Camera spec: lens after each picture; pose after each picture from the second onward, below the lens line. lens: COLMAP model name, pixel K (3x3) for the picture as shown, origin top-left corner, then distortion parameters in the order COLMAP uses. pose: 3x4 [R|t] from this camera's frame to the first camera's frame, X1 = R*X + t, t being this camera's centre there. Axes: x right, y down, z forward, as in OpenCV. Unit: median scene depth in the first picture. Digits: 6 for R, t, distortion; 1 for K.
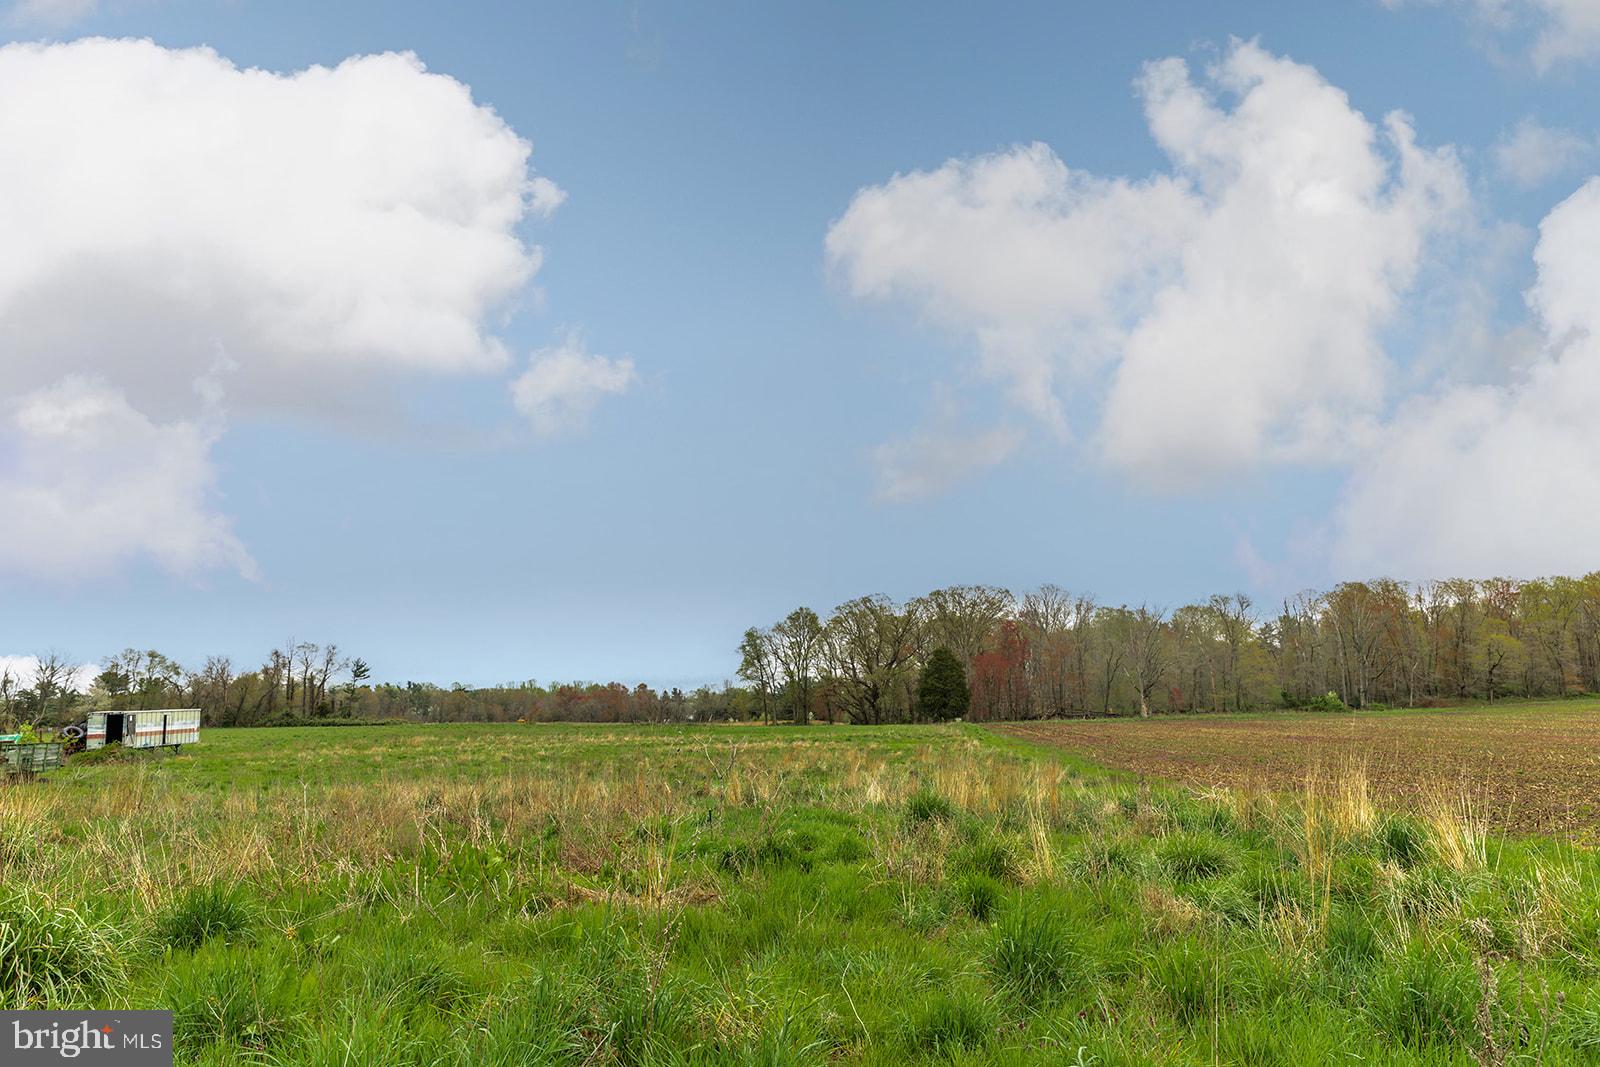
lens RADIAL K [[1067.5, 0, 800.0], [0, 1067.5, 533.5], [0, 0, 1]] dist [0.005753, 0.003866]
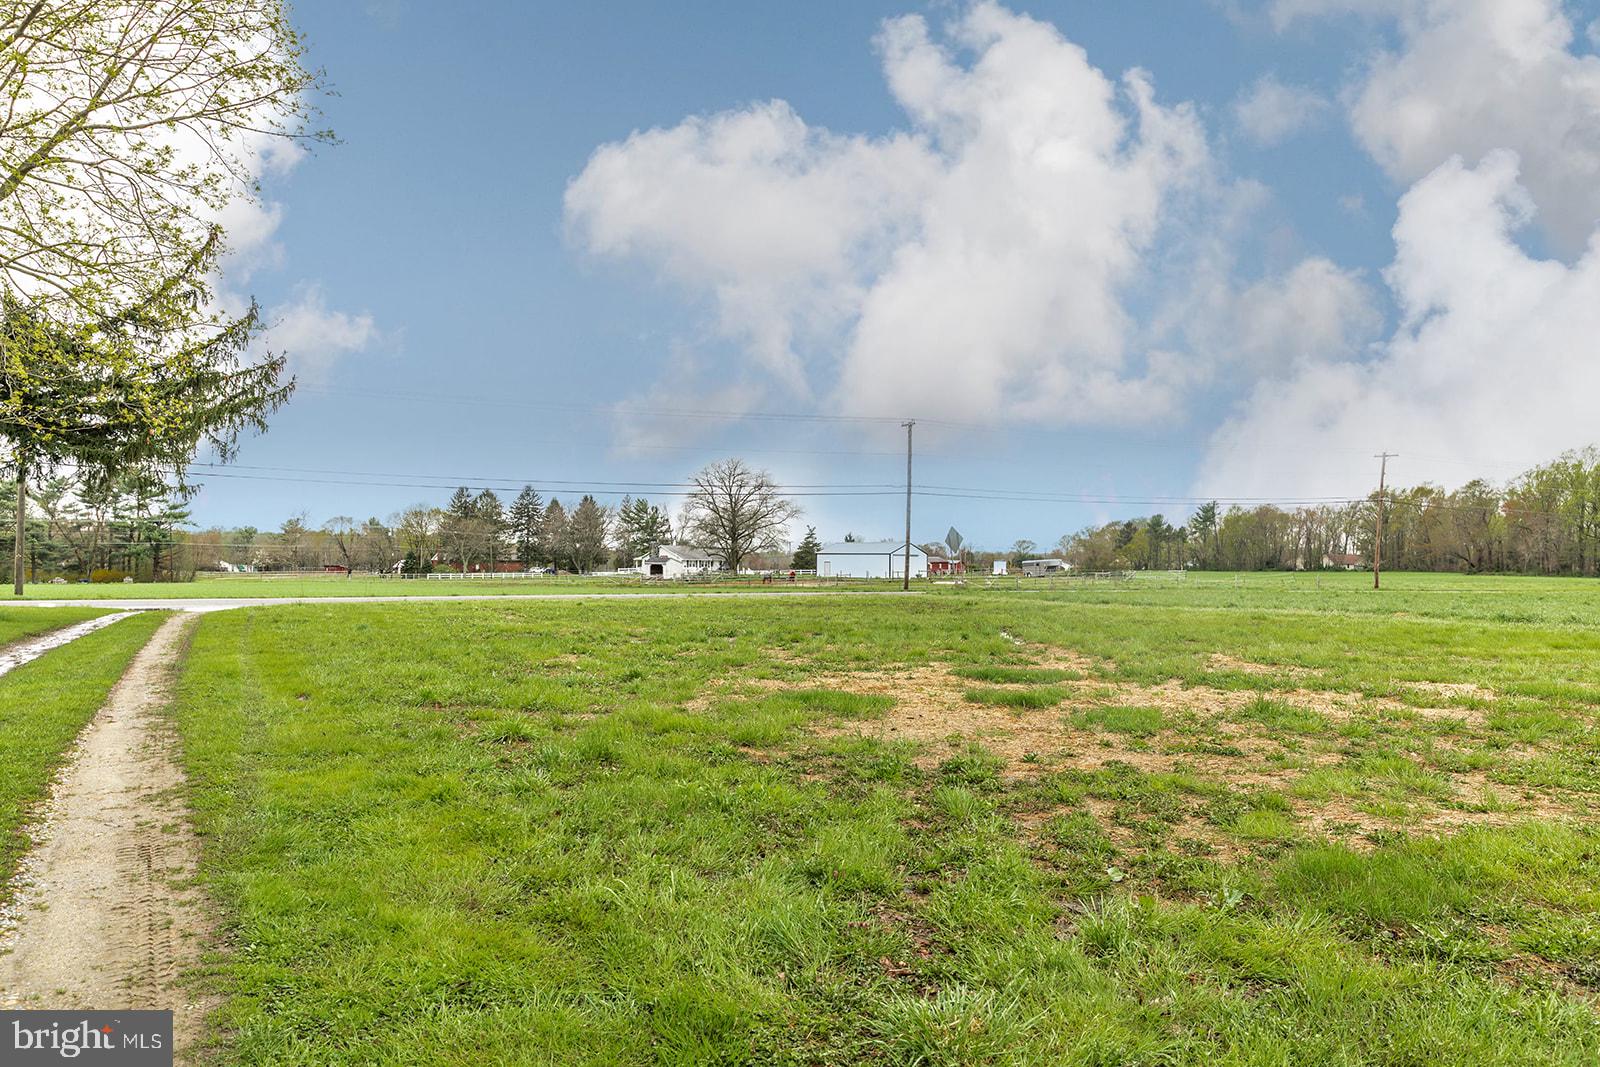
lens RADIAL K [[1067.5, 0, 800.0], [0, 1067.5, 533.5], [0, 0, 1]] dist [0.005753, 0.003866]
pose [[0.999992, 0.000134, -0.004071, 0.136144], [-0.000142, 0.999998, -0.001936, 0.022830], [0.004070, 0.001937, 0.999990, 0.000496]]
